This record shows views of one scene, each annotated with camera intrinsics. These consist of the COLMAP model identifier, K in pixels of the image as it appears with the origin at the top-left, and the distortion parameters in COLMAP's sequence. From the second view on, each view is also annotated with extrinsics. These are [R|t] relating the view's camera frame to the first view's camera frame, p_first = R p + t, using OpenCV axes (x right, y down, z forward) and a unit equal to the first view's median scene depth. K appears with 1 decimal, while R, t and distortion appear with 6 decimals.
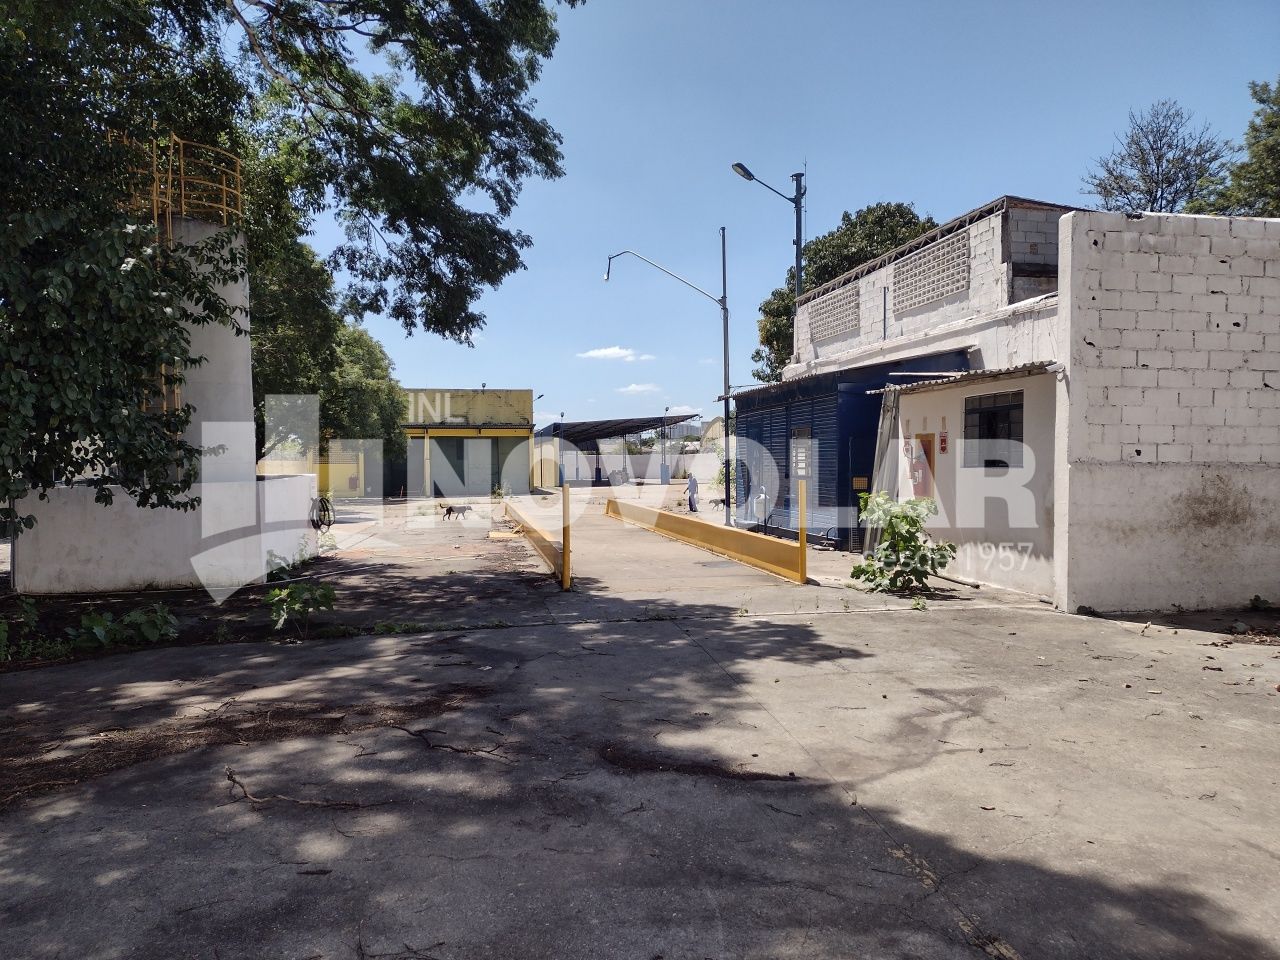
lens RADIAL K [[1002.8, 0, 645.2], [0, 1002.8, 477.0], [0, 0, 1]] dist [-0.005674, 0.004957]
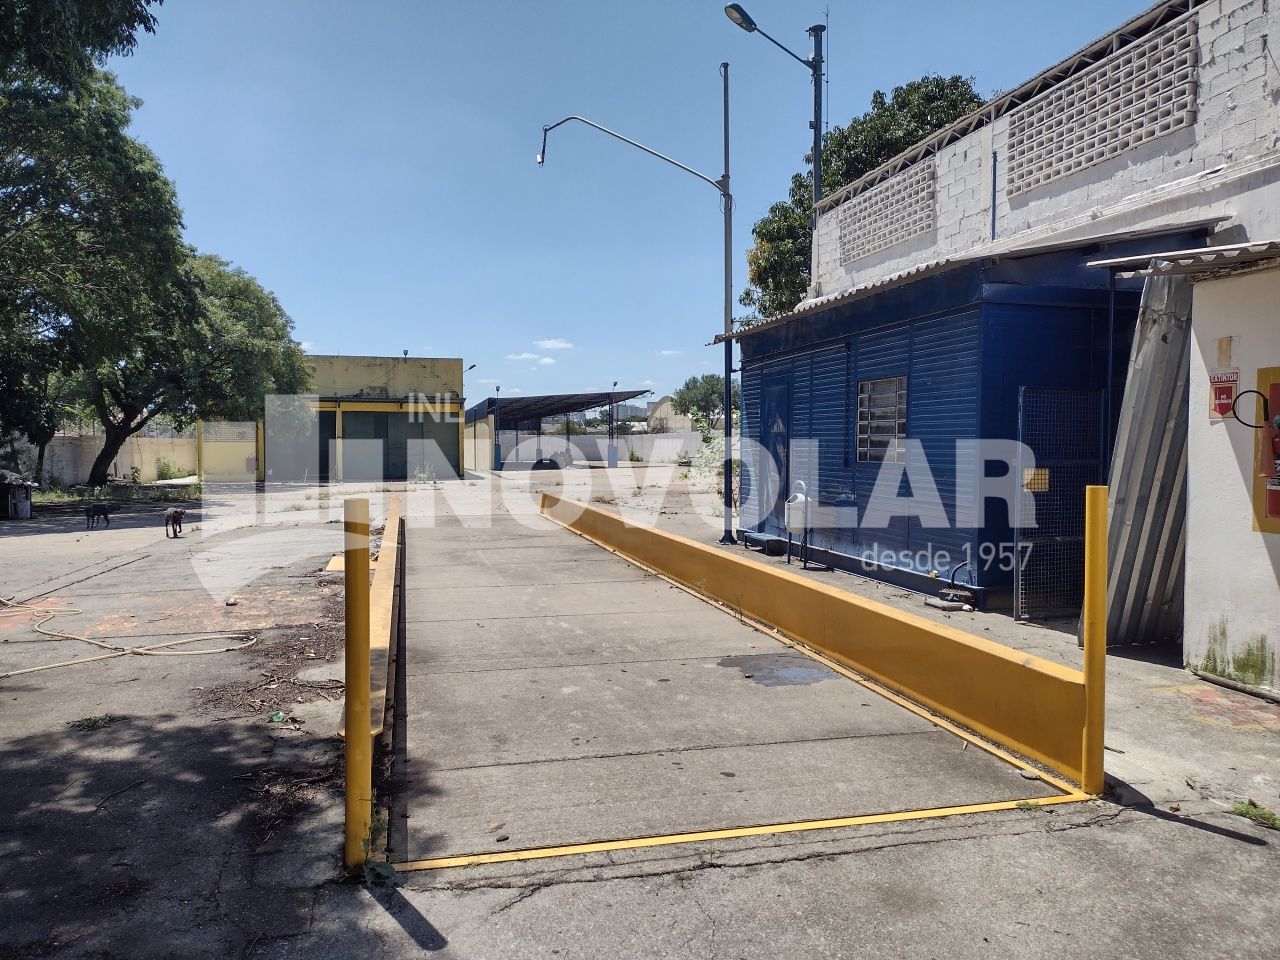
lens RADIAL K [[1002.8, 0, 627.3], [0, 1002.8, 489.6], [0, 0, 1]] dist [-0.005674, 0.004957]
pose [[0.999260, 0.004458, 0.038209, -0.004775], [-0.005639, 0.999508, 0.030848, -0.001808], [-0.038053, -0.031040, 0.998794, 0.301827]]
